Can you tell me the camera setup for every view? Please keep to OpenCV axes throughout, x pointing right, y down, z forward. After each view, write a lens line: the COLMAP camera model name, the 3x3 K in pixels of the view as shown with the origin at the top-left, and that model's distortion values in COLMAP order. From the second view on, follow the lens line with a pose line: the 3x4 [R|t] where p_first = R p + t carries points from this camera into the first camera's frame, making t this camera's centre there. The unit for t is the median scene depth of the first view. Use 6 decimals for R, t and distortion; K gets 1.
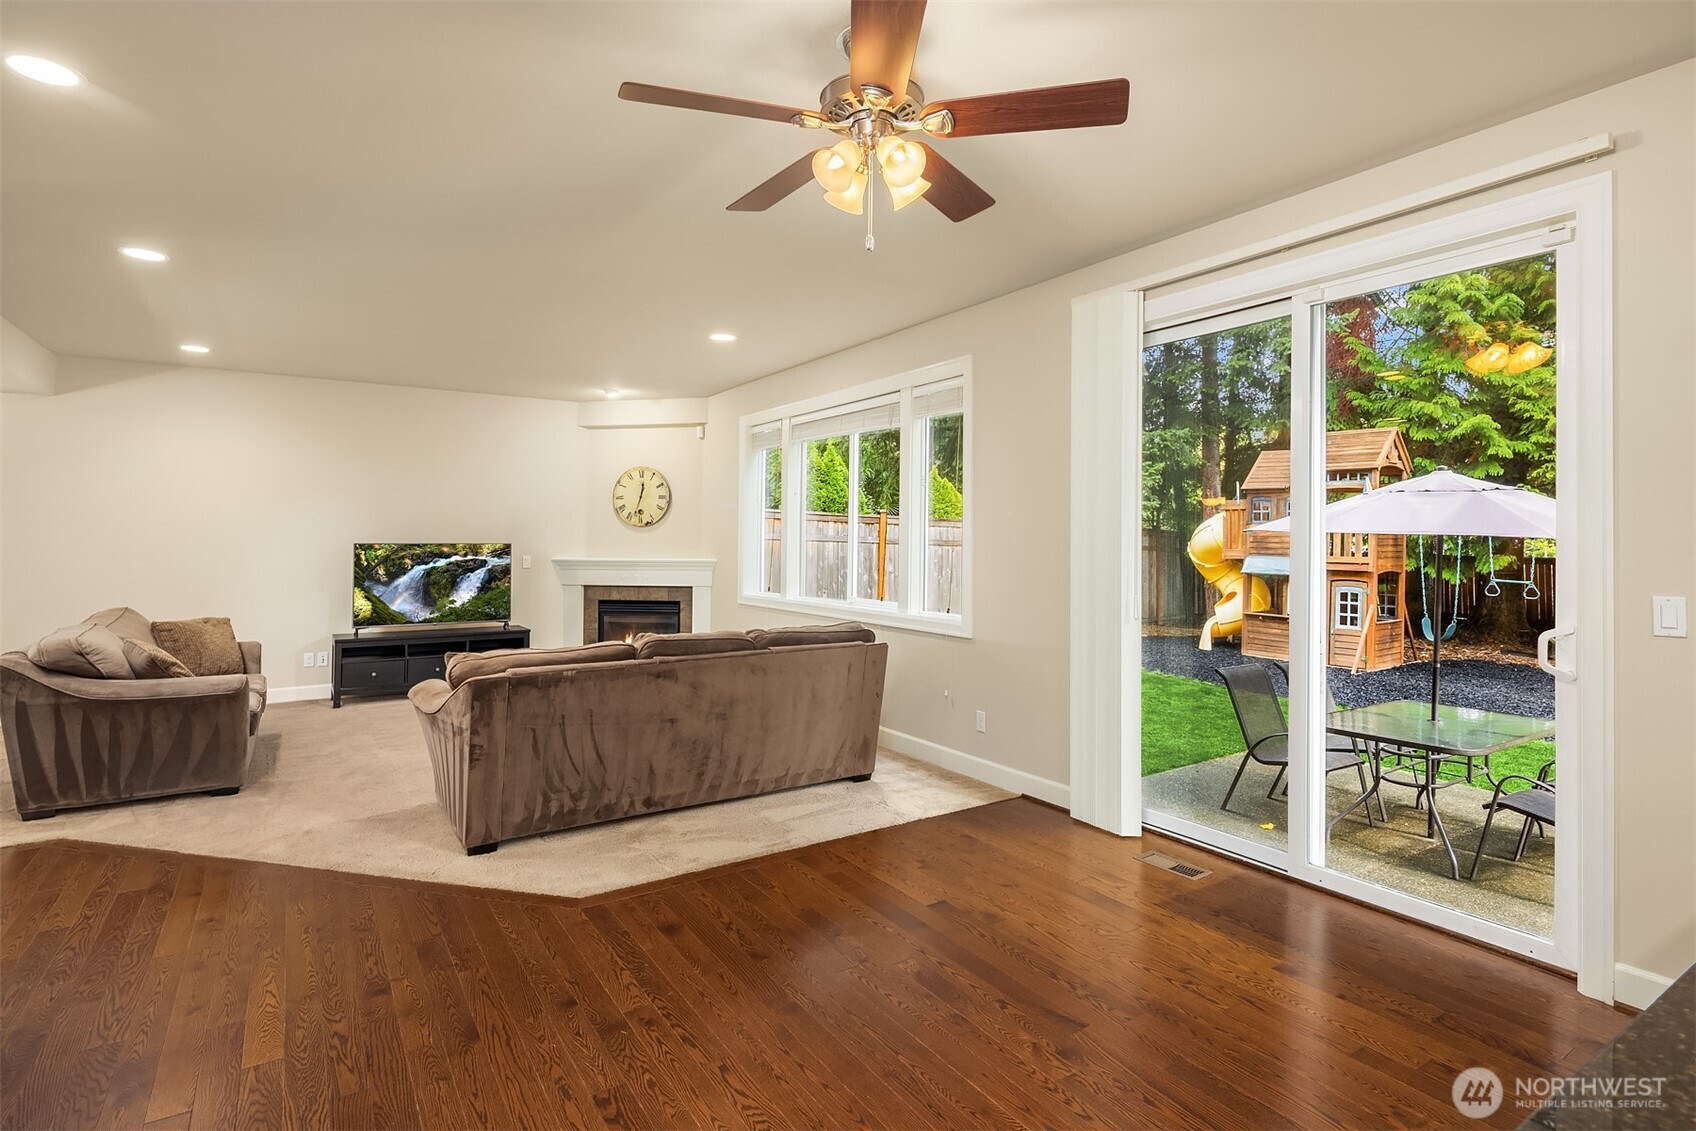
lens RADIAL K [[817.6, 0, 850.8], [0, 817.6, 550.2], [0, 0, 1]] dist [0.008415, -0.000821]
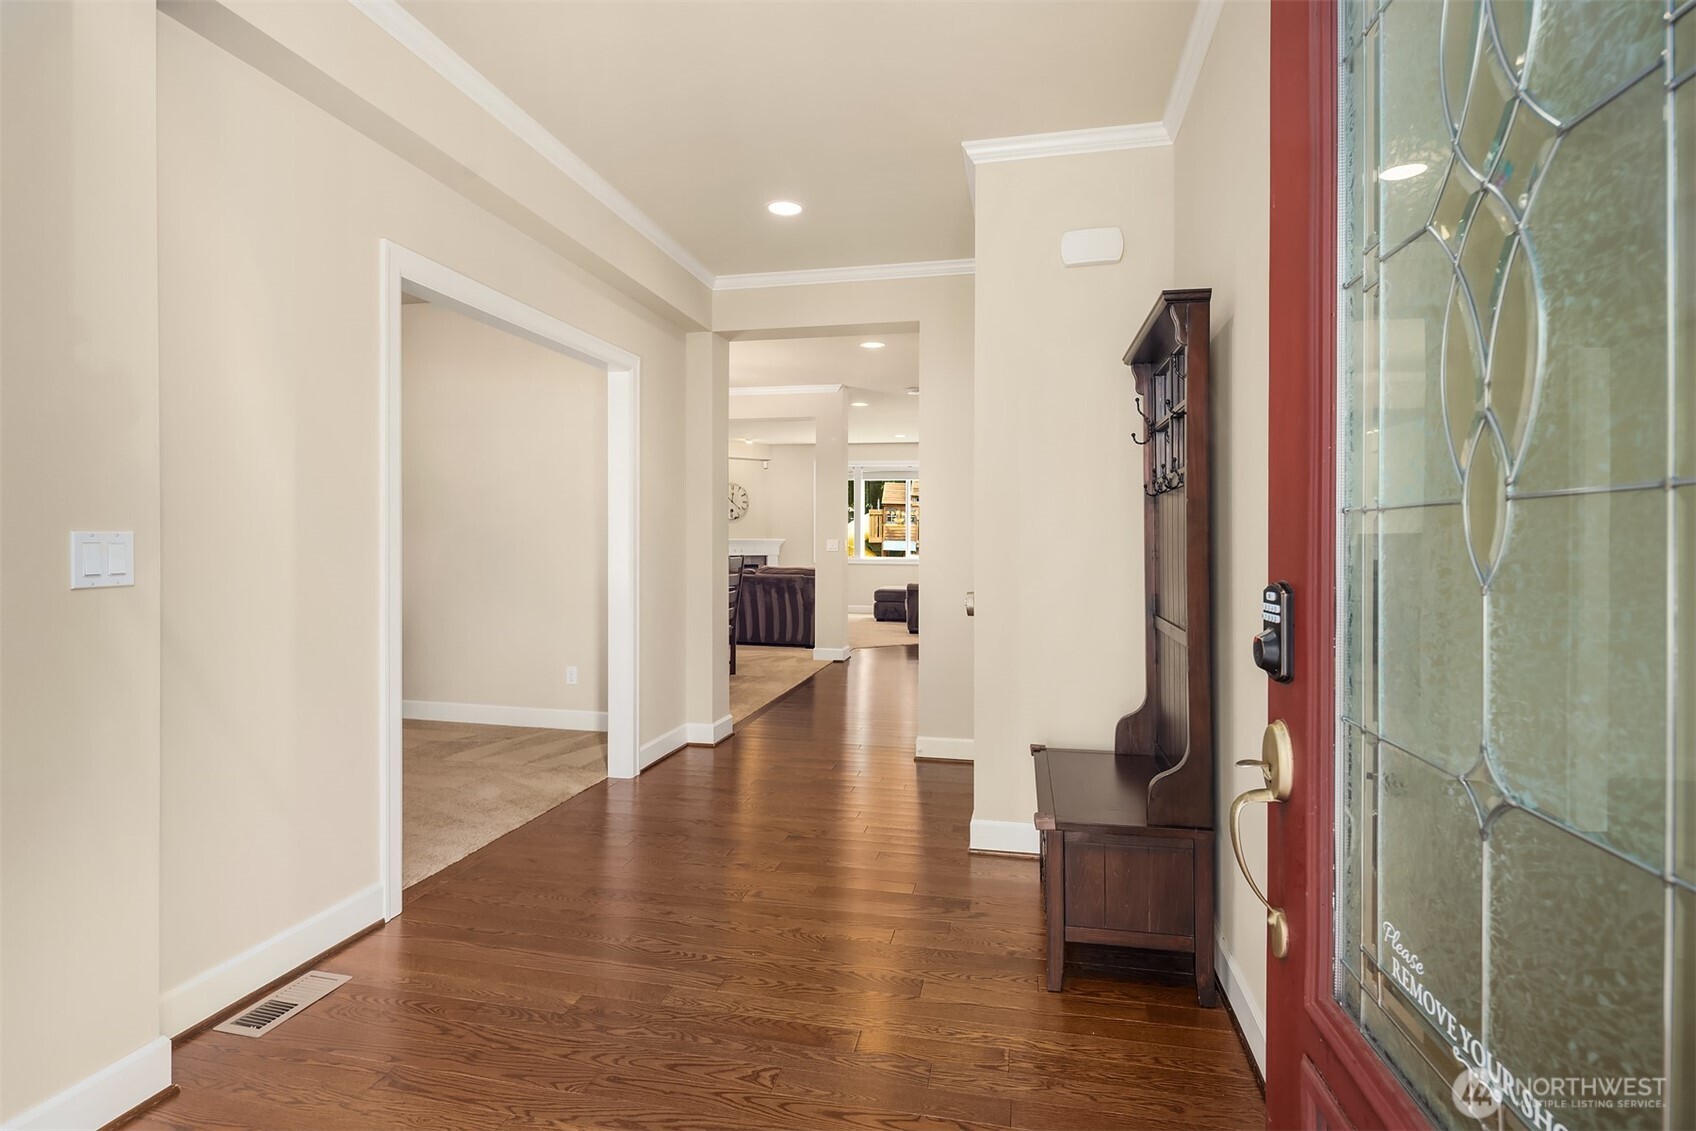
lens RADIAL K [[817.6, 0, 853.9], [0, 817.6, 550.8], [0, 0, 1]] dist [0.008415, -0.000821]
pose [[0.716843, -0.009084, 0.697175, -0.886807], [0.005625, 0.999958, 0.007245, 0.016557], [-0.697212, -0.001271, 0.716864, -0.247470]]
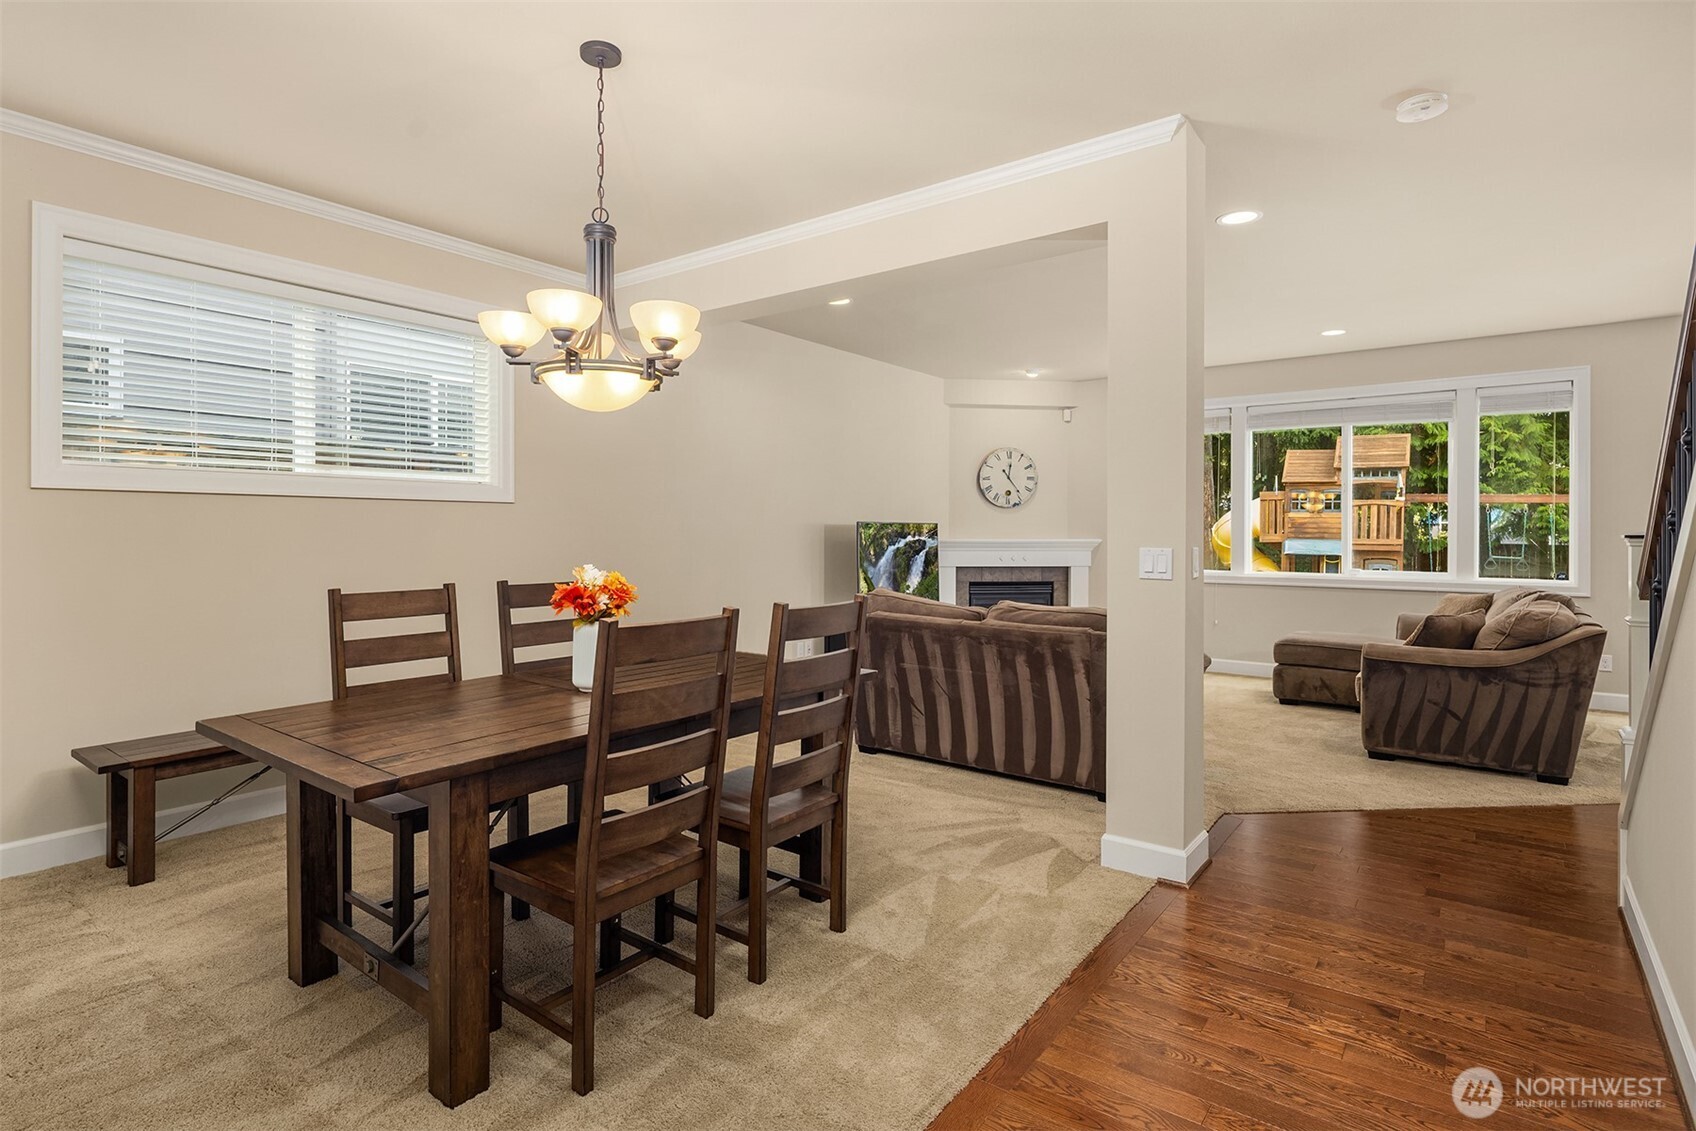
lens RADIAL K [[817.6, 0, 837.4], [0, 817.6, 540.0], [0, 0, 1]] dist [0.008415, -0.000821]
pose [[0.950597, -0.003466, 0.310407, -0.554743], [0.004195, 0.999990, -0.001683, 0.008416], [-0.310398, 0.002902, 0.950602, 0.085245]]
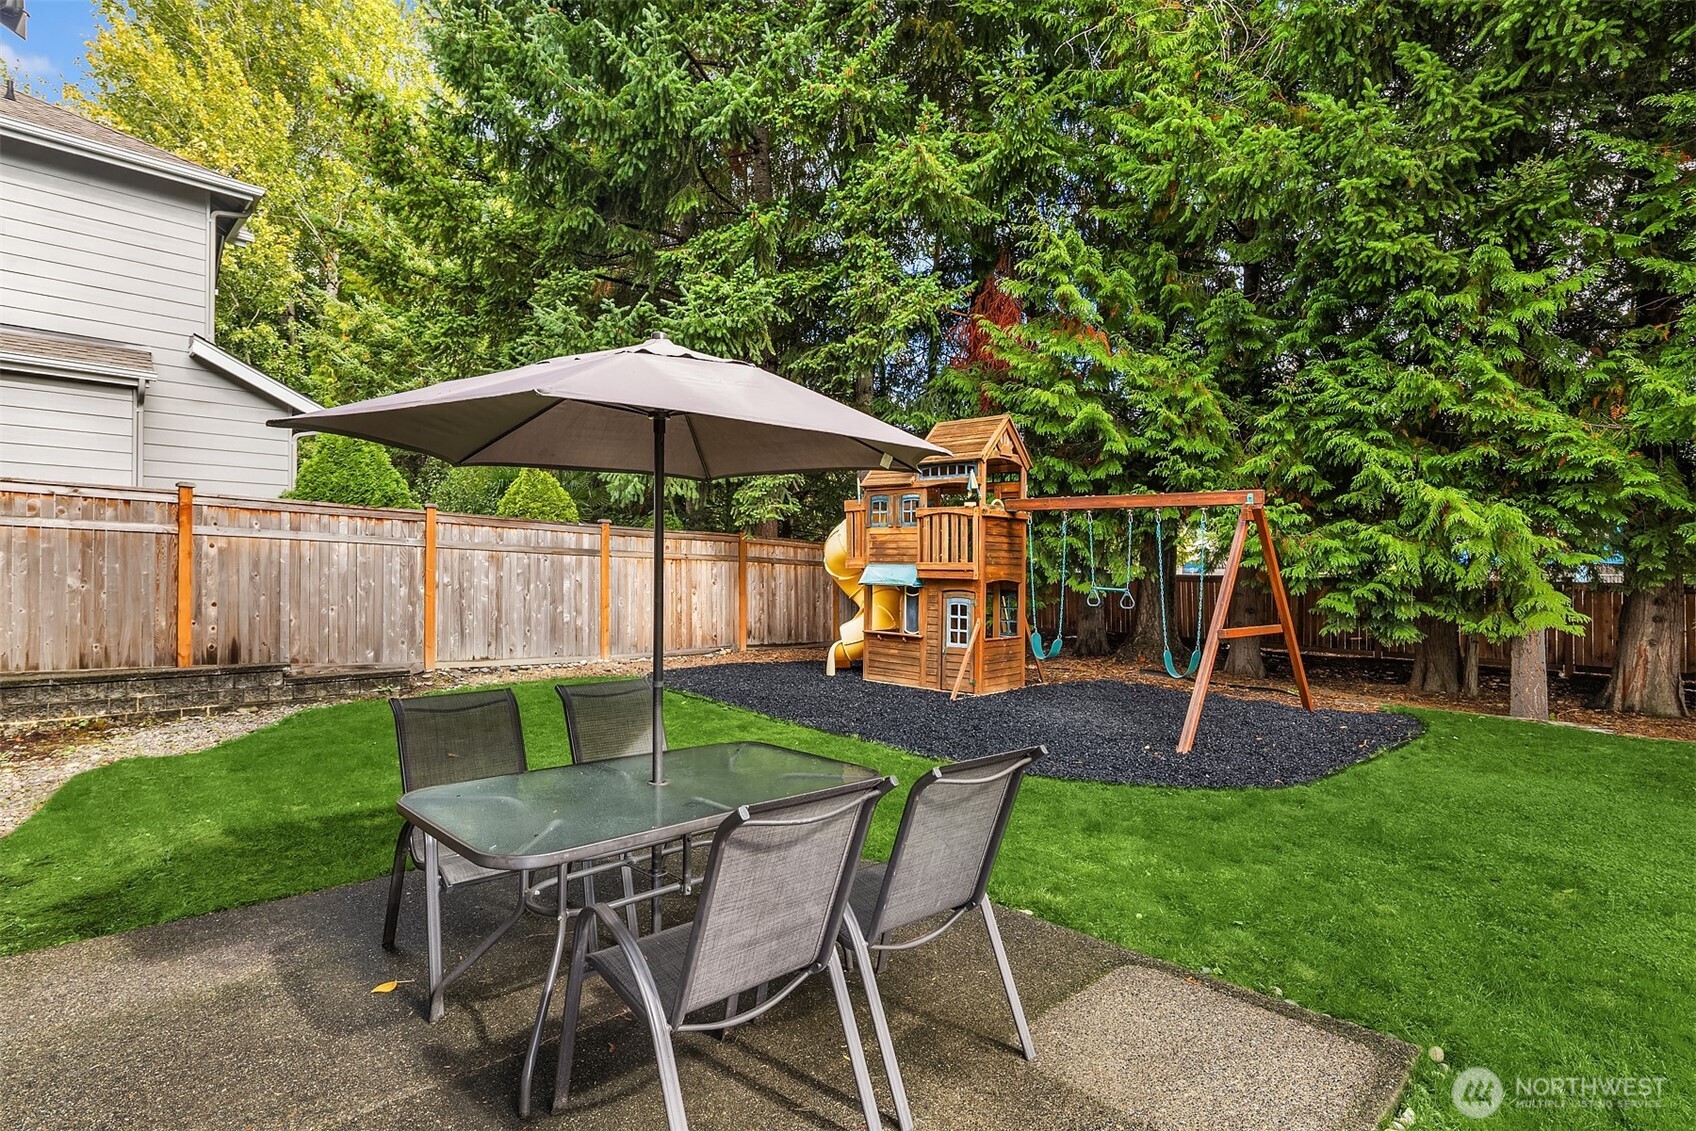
lens RADIAL K [[817.6, 0, 848.9], [0, 817.6, 561.7], [0, 0, 1]] dist [0.008415, -0.000821]
pose [[0.979272, 0.008323, 0.202378, 0.325636], [-0.003033, 0.999646, -0.026436, 0.030117], [-0.202526, 0.025275, 0.978951, 0.186610]]
